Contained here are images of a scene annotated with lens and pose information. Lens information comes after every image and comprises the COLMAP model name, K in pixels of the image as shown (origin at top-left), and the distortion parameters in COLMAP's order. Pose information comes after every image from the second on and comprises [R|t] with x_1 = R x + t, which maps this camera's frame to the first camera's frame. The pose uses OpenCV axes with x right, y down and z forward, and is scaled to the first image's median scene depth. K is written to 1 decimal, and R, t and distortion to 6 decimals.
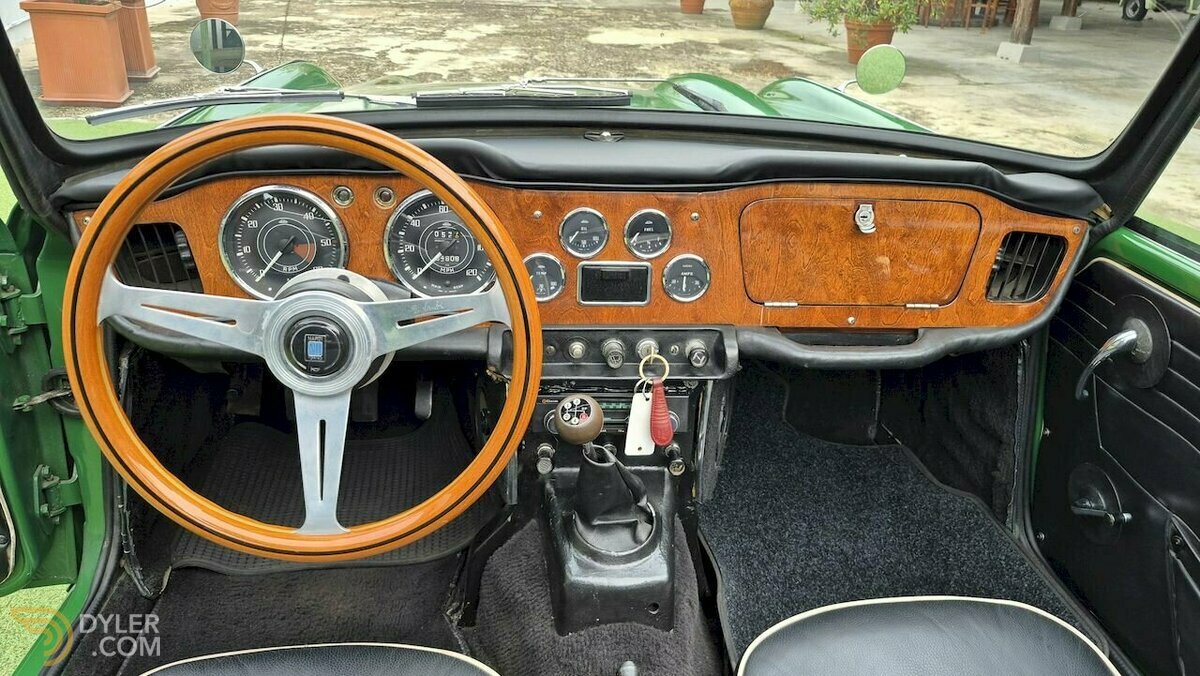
lens RADIAL K [[821.3, 0, 625.1], [0, 821.3, 347.1], [0, 0, 1]] dist [0.075620, -0.091551]
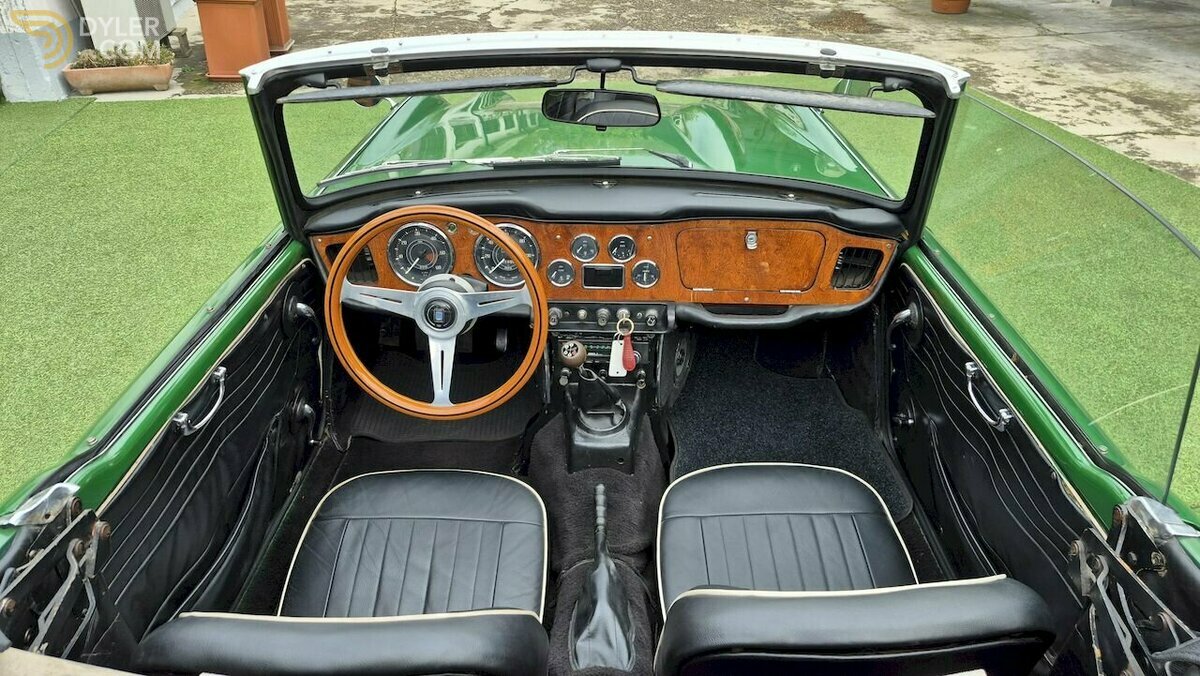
lens RADIAL K [[821.3, 0, 625.1], [0, 821.3, 347.1], [0, 0, 1]] dist [0.075620, -0.091551]
pose [[0.992909, 0.025309, -0.116148, 0.232484], [-0.016331, 0.996850, 0.077609, -0.063426], [0.117746, -0.075162, 0.990195, -0.701454]]
